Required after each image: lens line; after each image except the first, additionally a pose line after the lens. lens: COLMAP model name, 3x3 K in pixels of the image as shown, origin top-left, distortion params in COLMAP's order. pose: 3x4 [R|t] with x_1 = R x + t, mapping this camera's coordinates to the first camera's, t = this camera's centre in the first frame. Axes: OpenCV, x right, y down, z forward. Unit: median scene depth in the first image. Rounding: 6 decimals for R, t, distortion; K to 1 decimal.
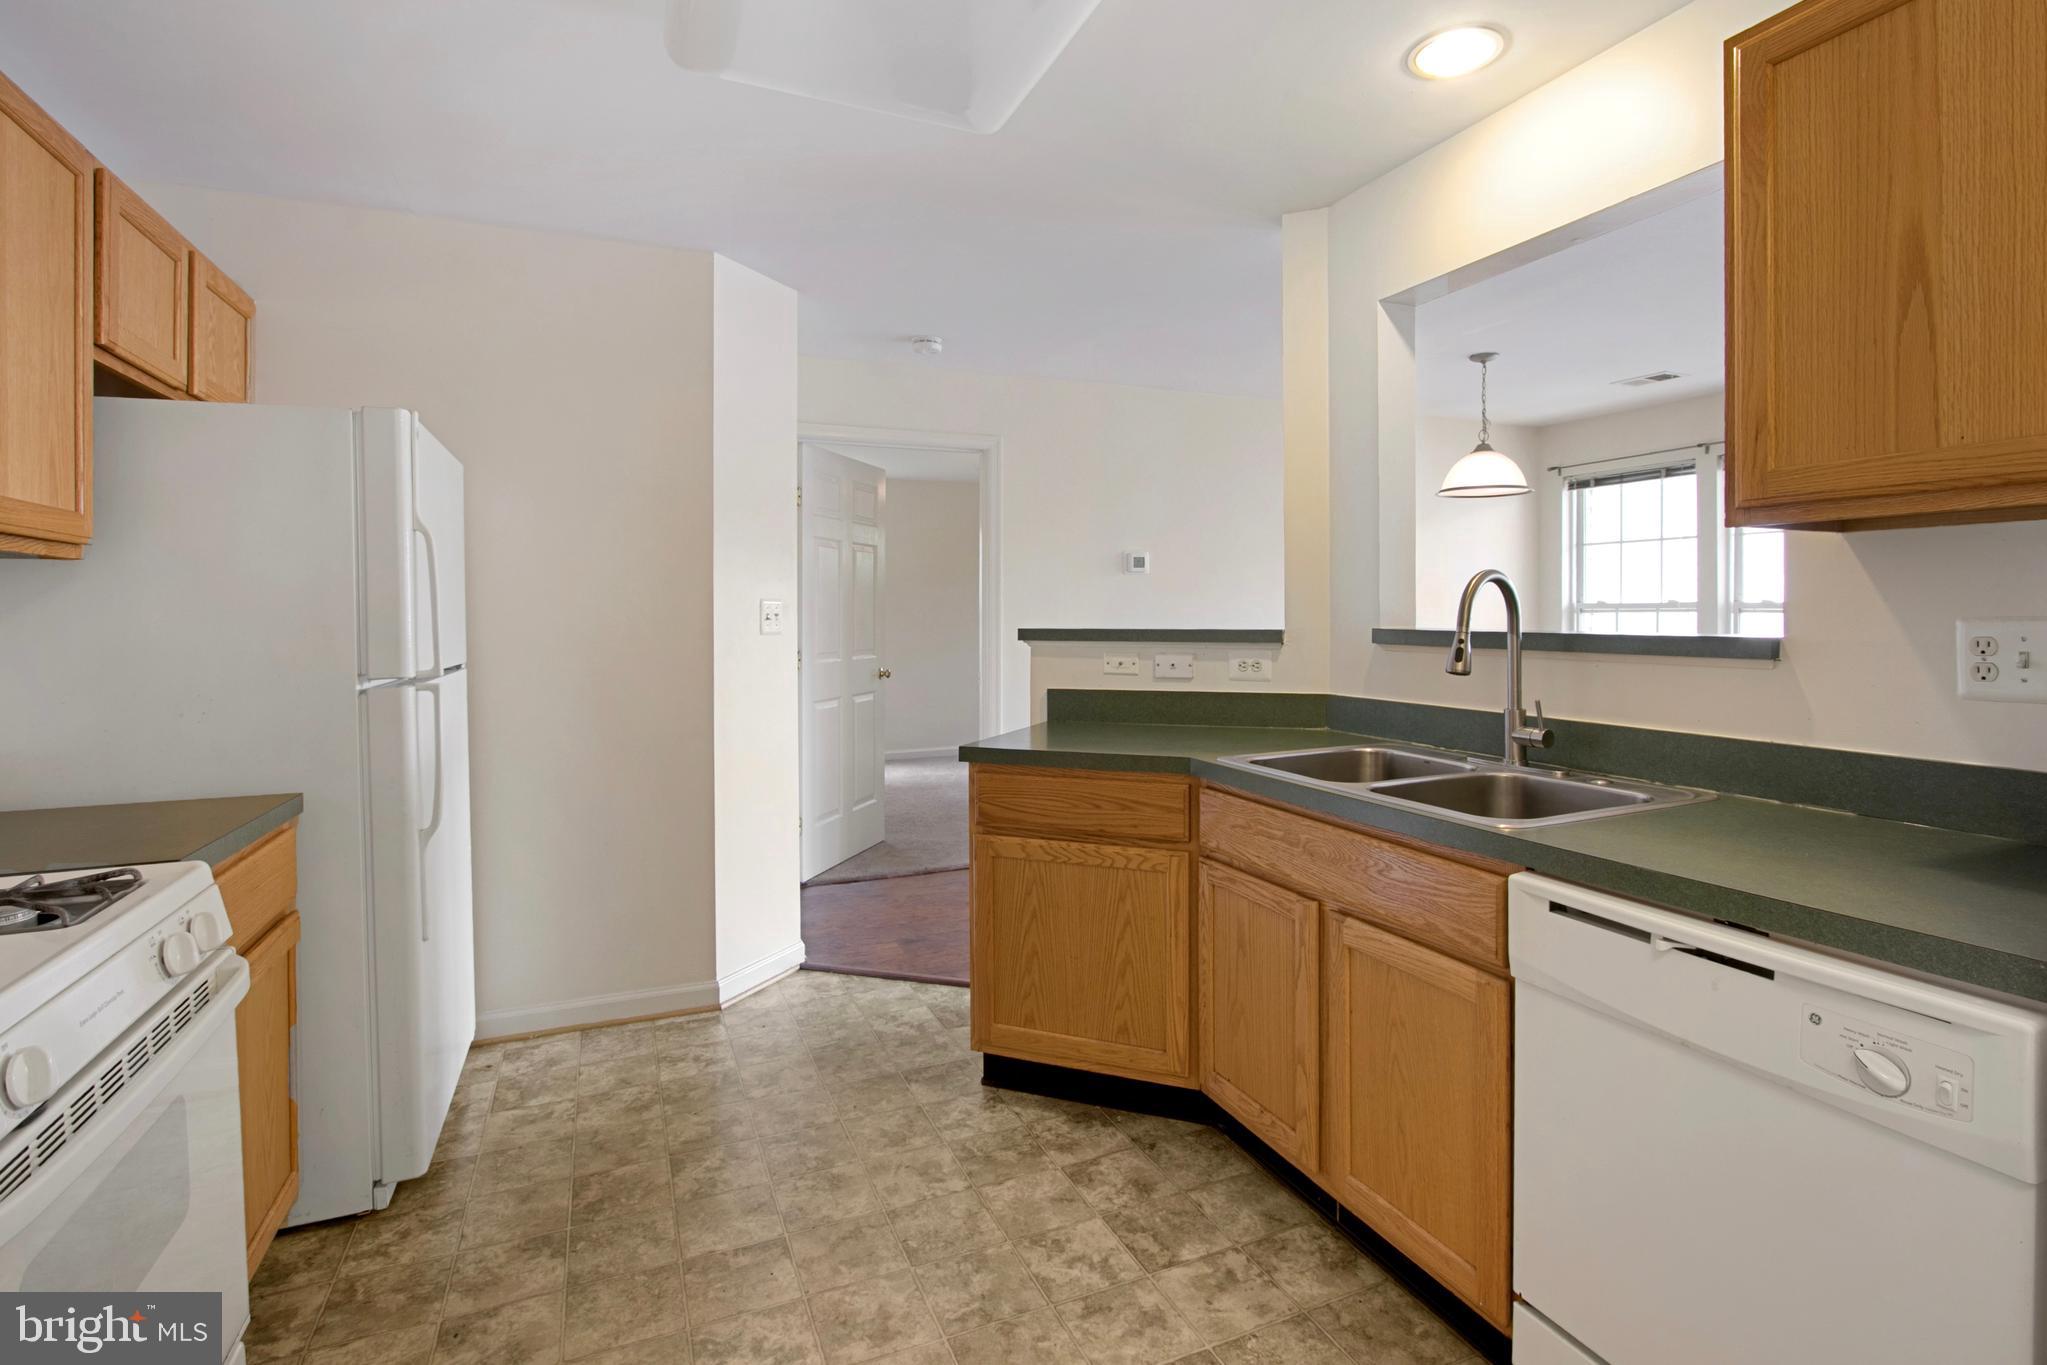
lens RADIAL K [[962.3, 0, 972.1], [0, 962.3, 612.4], [0, 0, 1]] dist [-0.021461, 0.001428]
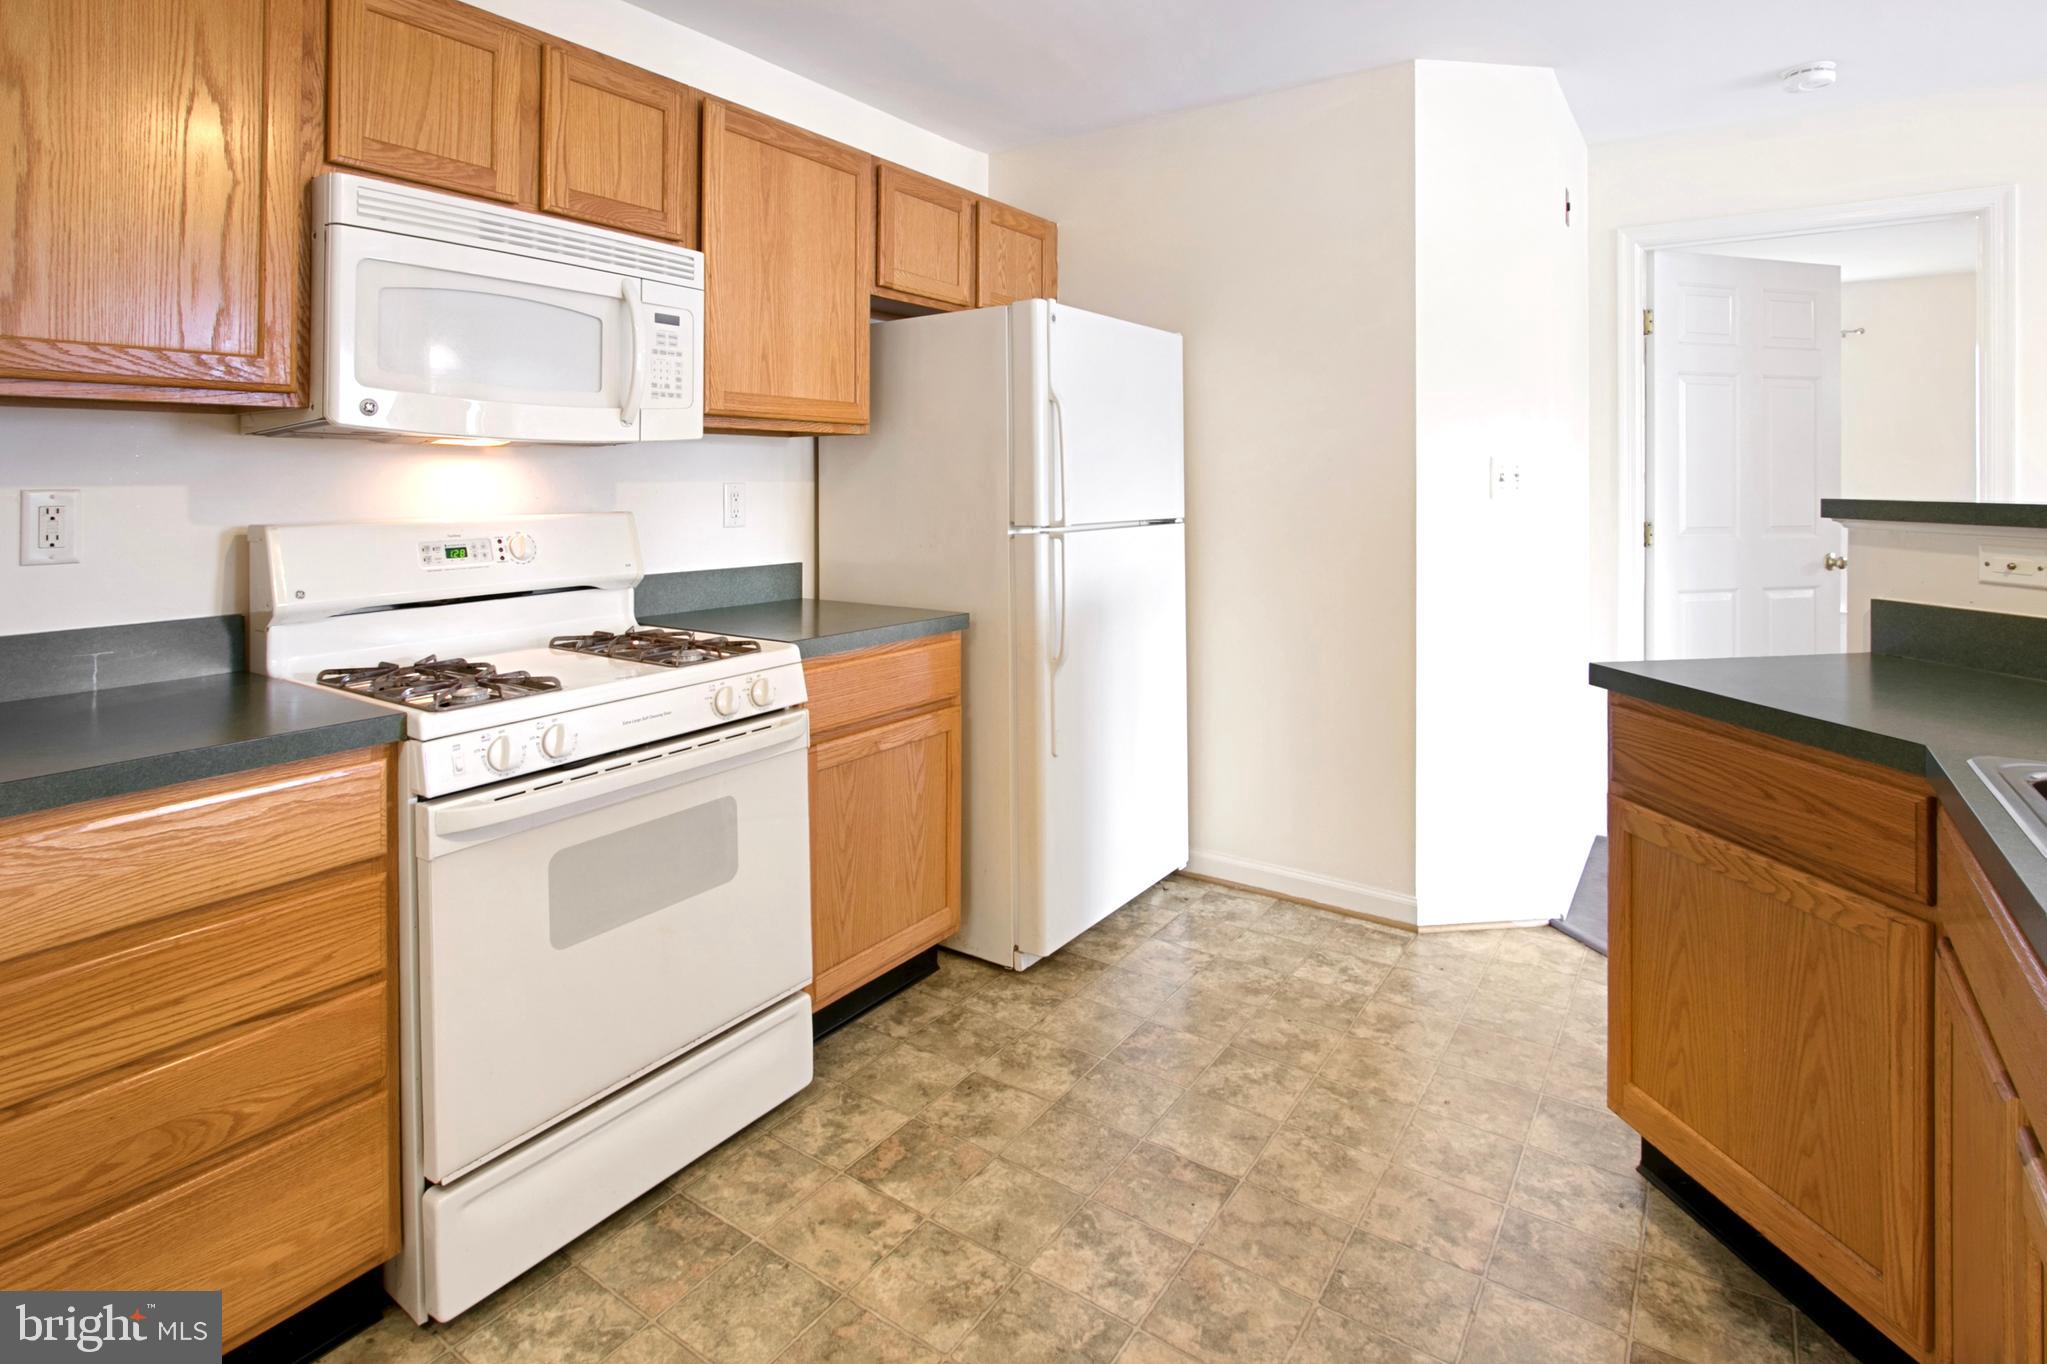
lens RADIAL K [[1009.7, 0, 1025.3], [0, 1009.7, 468.9], [0, 0, 1]] dist [-0.019526, 0.002402]
pose [[0.552210, -0.001150, -0.833704, 0.424604], [-0.001938, 0.999995, -0.002663, 0.000468], [0.833702, 0.003087, 0.552205, 0.295563]]
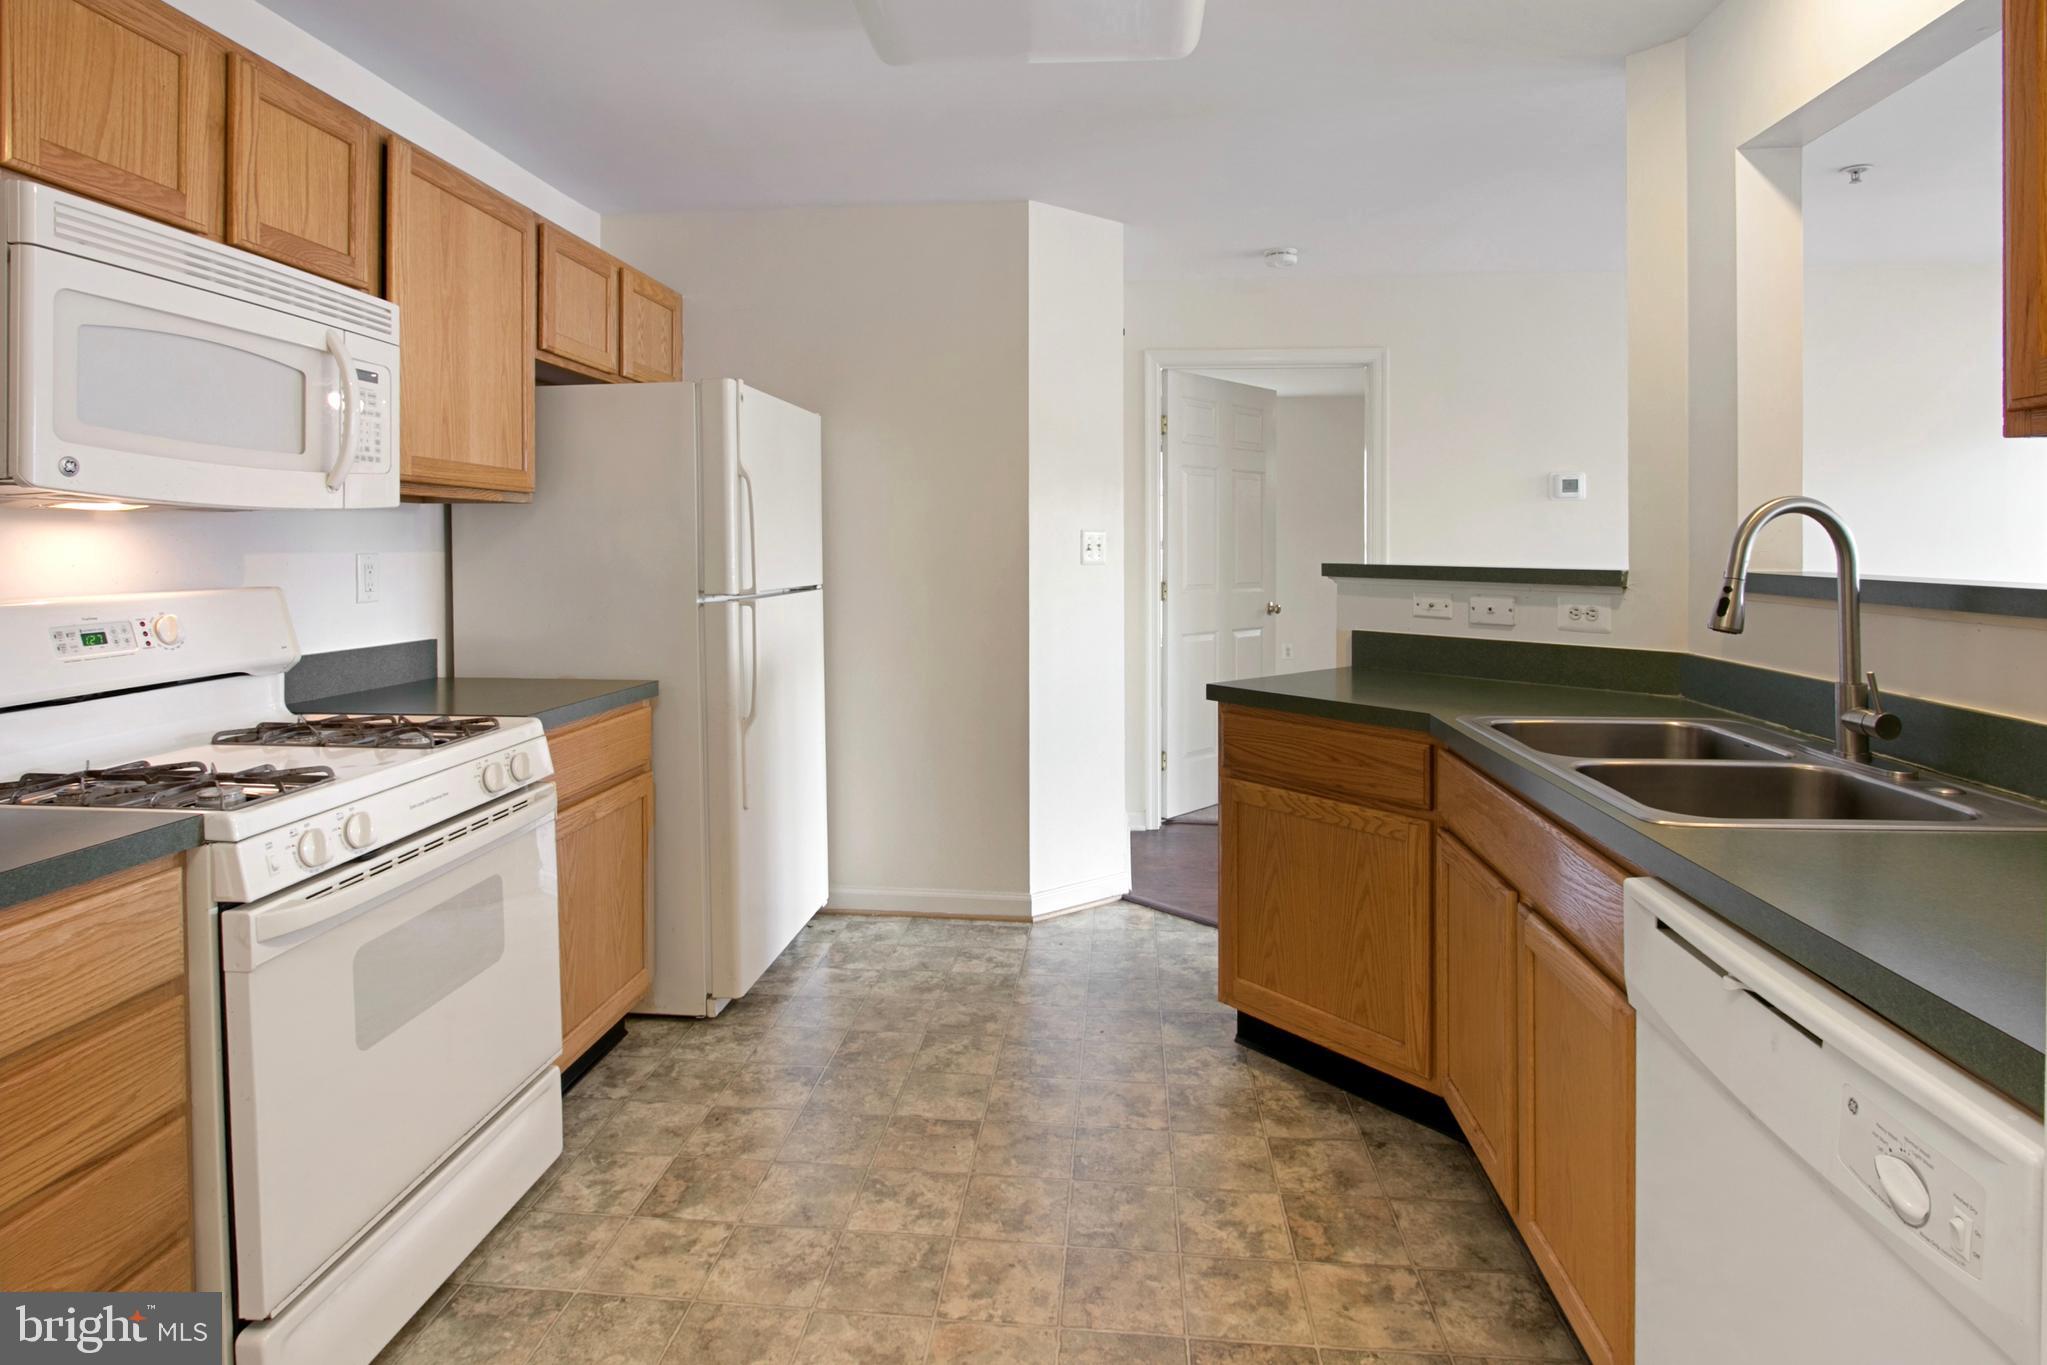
lens RADIAL K [[1027.8, 0, 986.7], [0, 1027.8, 540.6], [0, 0, 1]] dist [-0.022372, 0.002430]
pose [[0.877104, 0.006471, -0.480257, 0.330097], [-0.006625, 0.999977, 0.001375, -0.005395], [0.480254, 0.001975, 0.877127, -0.012629]]
